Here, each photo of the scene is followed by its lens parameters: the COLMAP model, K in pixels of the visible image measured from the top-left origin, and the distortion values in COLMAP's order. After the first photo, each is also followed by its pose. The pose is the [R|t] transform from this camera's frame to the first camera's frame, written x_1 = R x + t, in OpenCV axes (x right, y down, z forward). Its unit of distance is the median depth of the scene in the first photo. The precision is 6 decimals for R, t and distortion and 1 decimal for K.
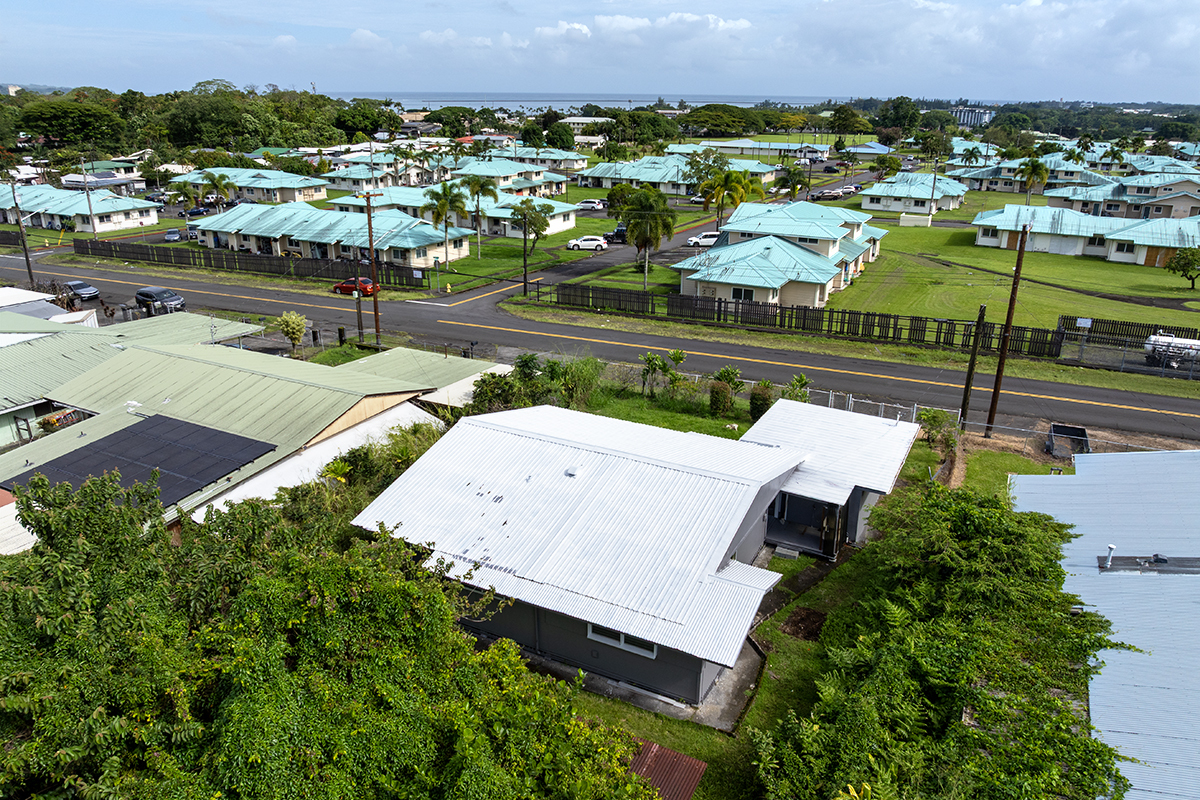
lens RADIAL K [[842.4, 0, 605.1], [0, 842.4, 398.9], [0, 0, 1]] dist [-0.042055, 0.010374]
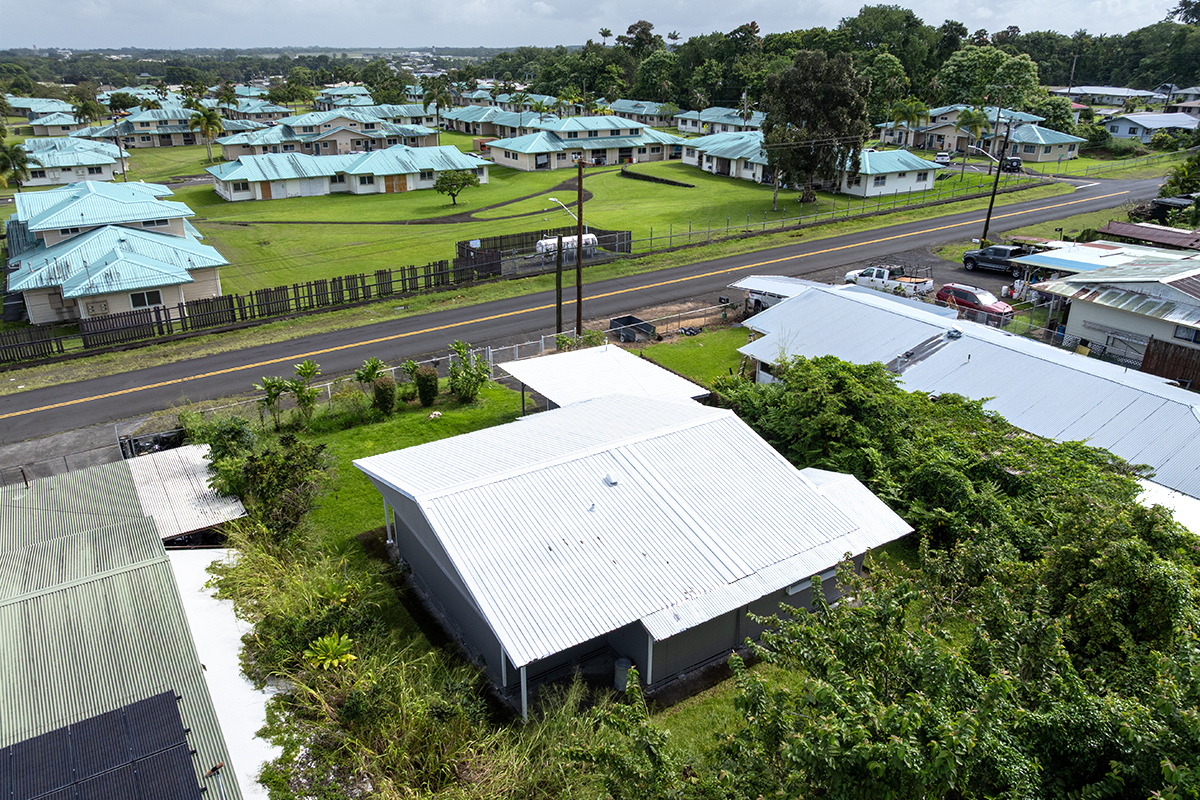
lens RADIAL K [[842.4, 0, 598.8], [0, 842.4, 401.0], [0, 0, 1]] dist [-0.042055, 0.010374]
pose [[0.497548, -0.342315, 0.797036, -0.261705], [0.294498, 0.930926, 0.215980, -0.068155], [-0.815915, 0.127265, 0.563991, 0.173240]]
